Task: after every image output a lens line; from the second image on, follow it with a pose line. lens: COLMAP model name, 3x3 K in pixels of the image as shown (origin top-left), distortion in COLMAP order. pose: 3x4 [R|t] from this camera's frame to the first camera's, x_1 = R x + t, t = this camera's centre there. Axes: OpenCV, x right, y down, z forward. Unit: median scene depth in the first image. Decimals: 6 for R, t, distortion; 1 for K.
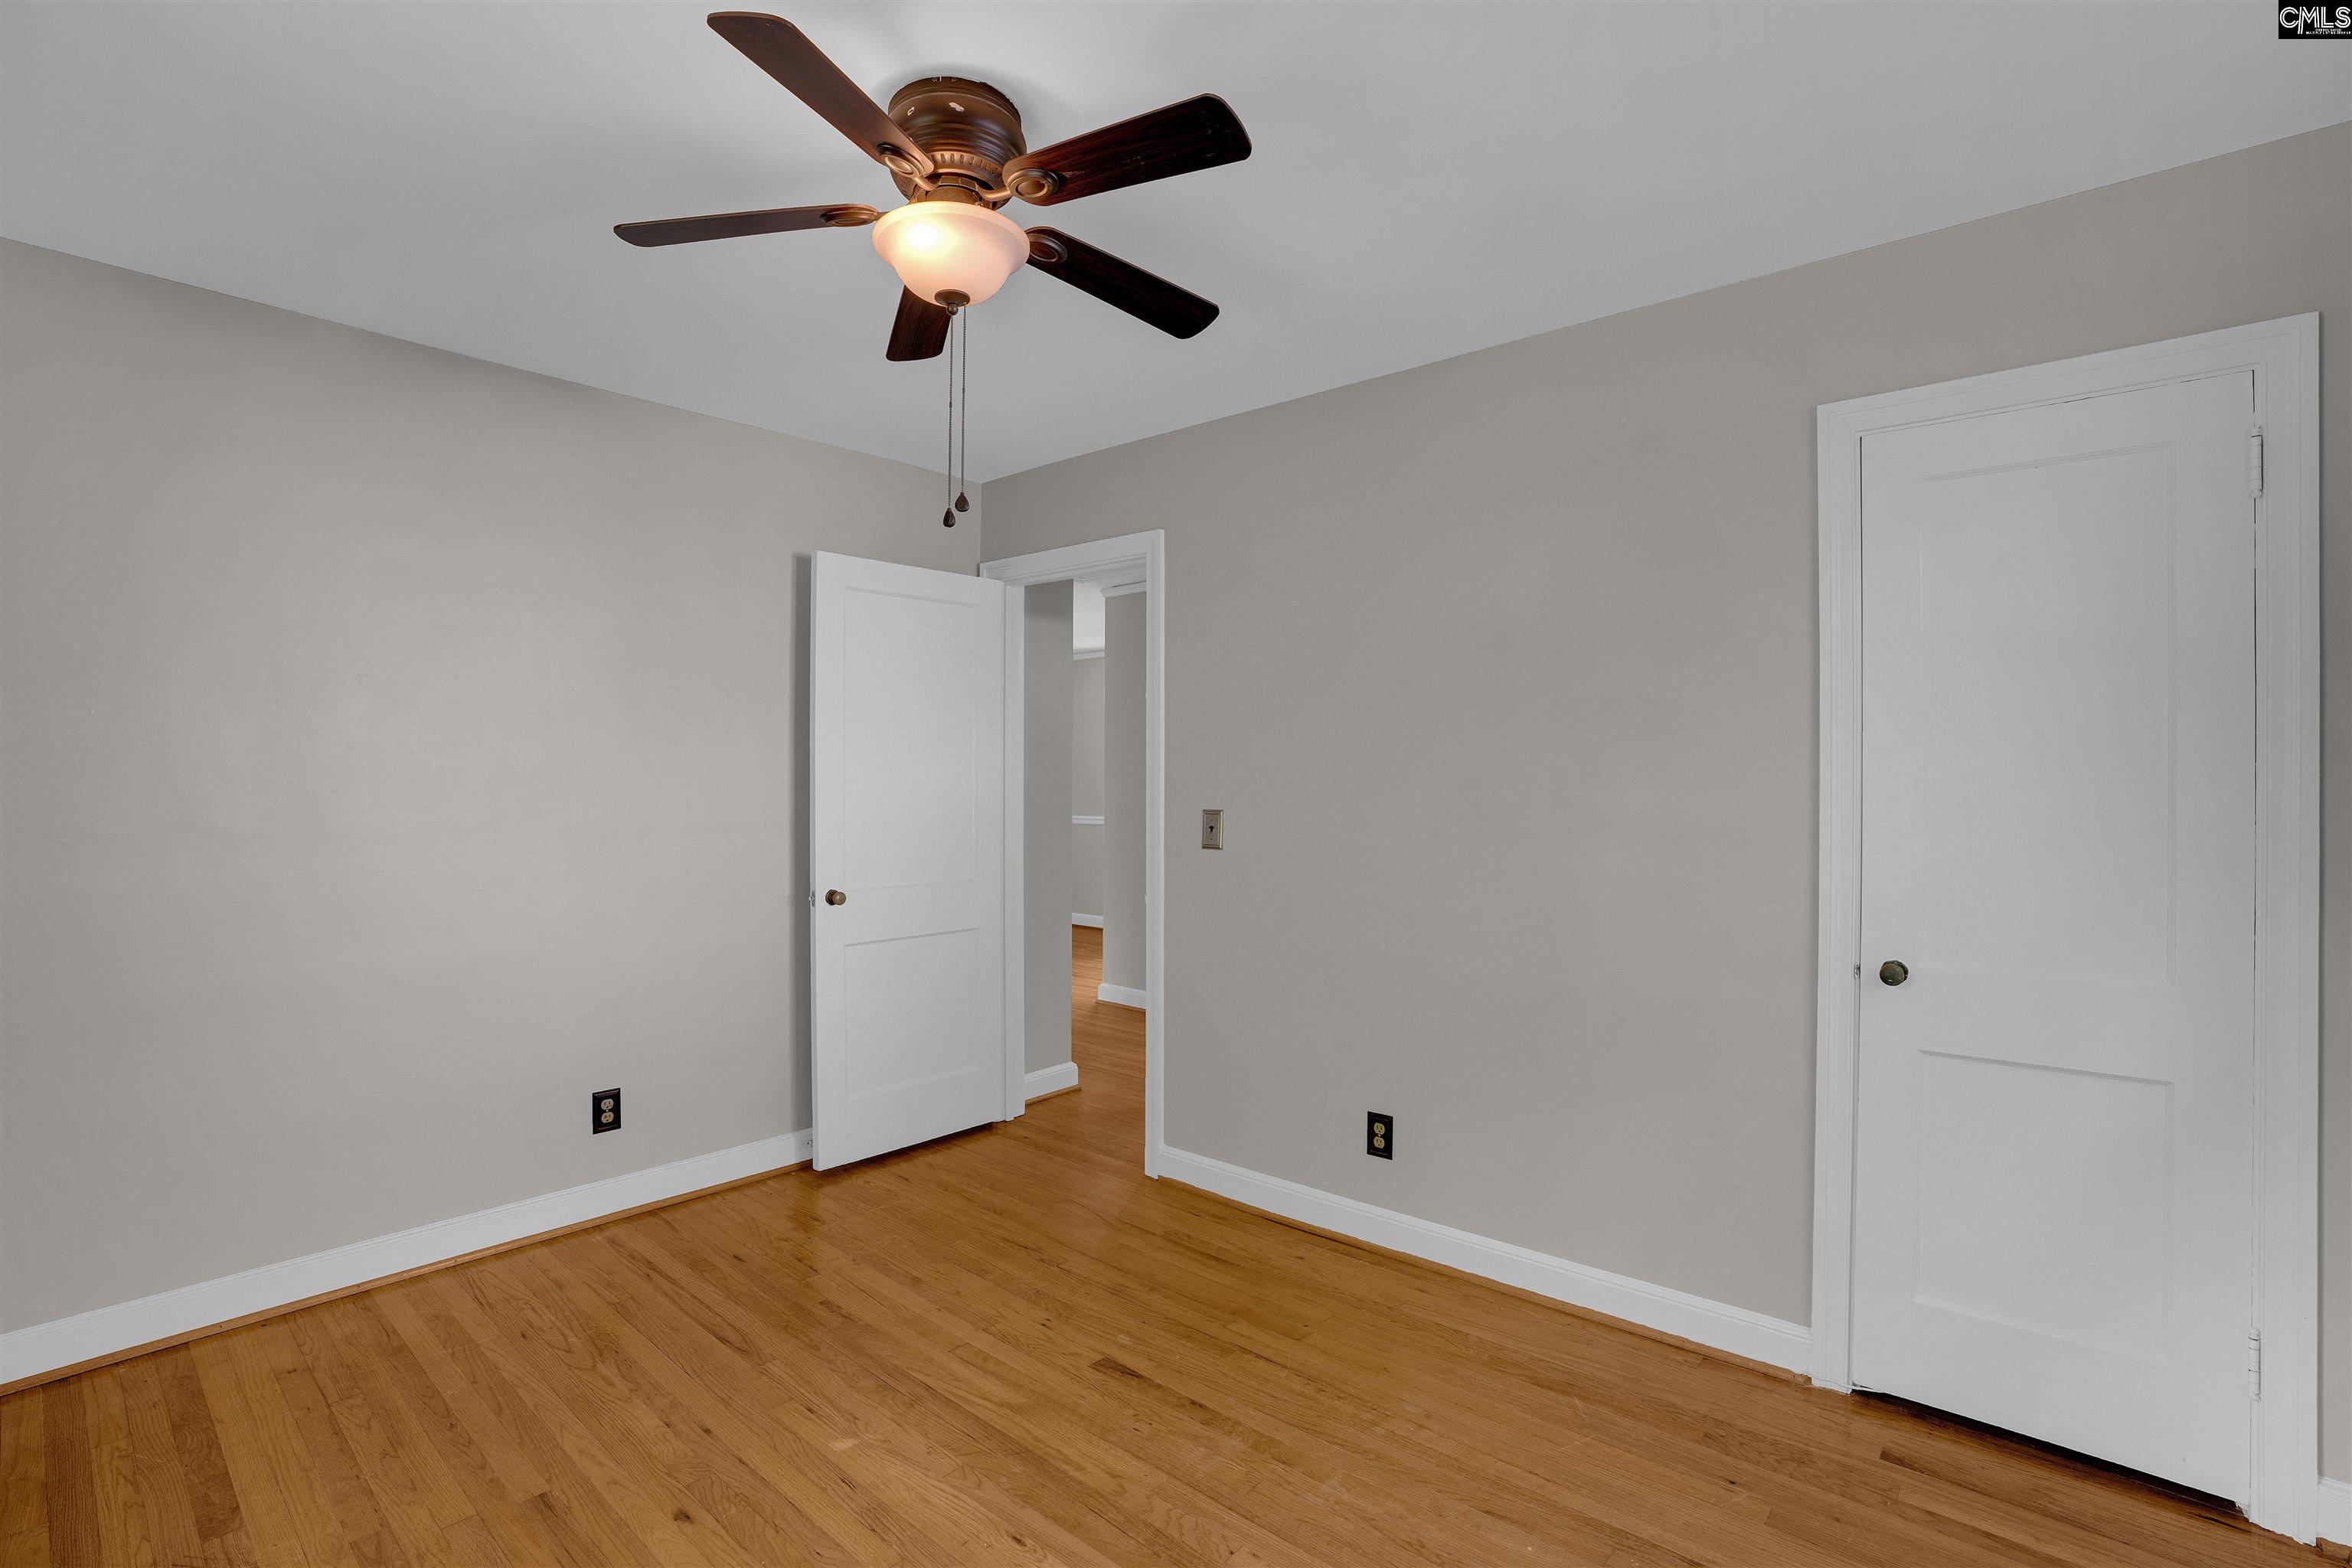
lens RADIAL K [[1084.1, 0, 1177.3], [0, 1084.1, 779.7], [0, 0, 1]] dist [-0.076729, 0.030660]
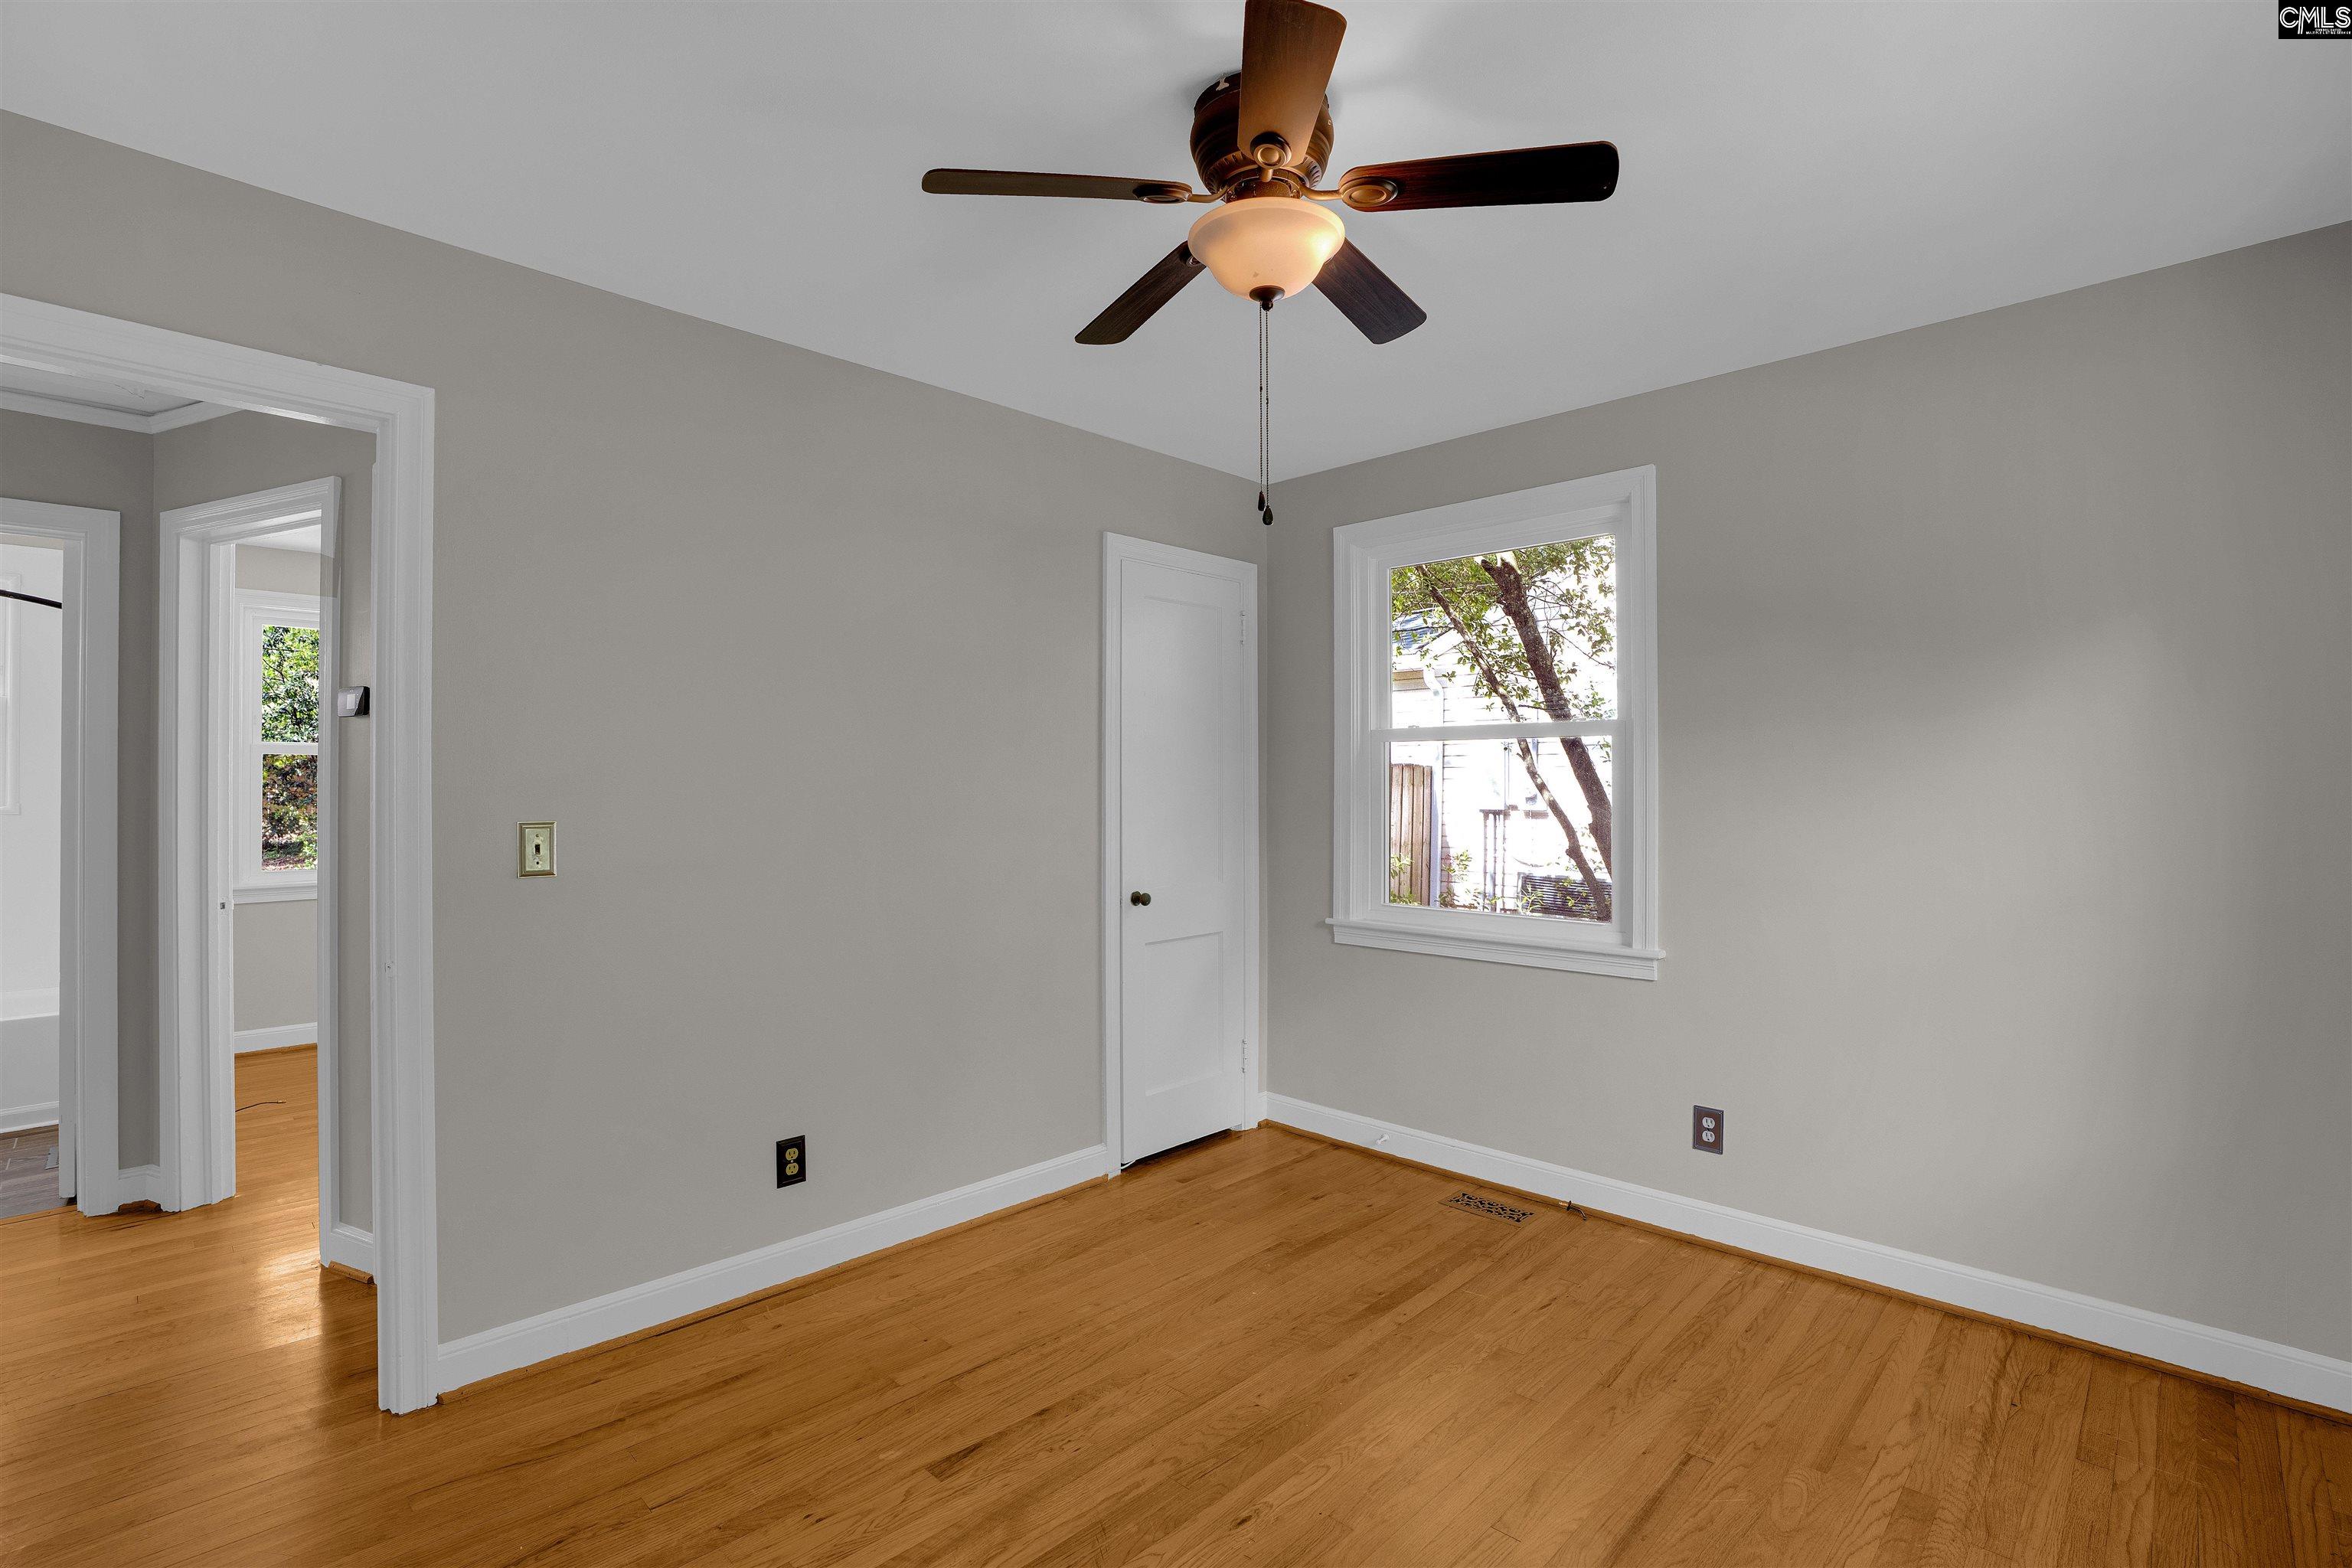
lens RADIAL K [[1120.0, 0, 1169.3], [0, 1120.0, 777.2], [0, 0, 1]] dist [-0.029843, 0.009733]
pose [[0.066405, -0.008600, 0.997756, -0.986160], [-0.003481, 0.999955, 0.008851, -0.017880], [-0.997787, -0.004061, 0.066372, 0.793258]]
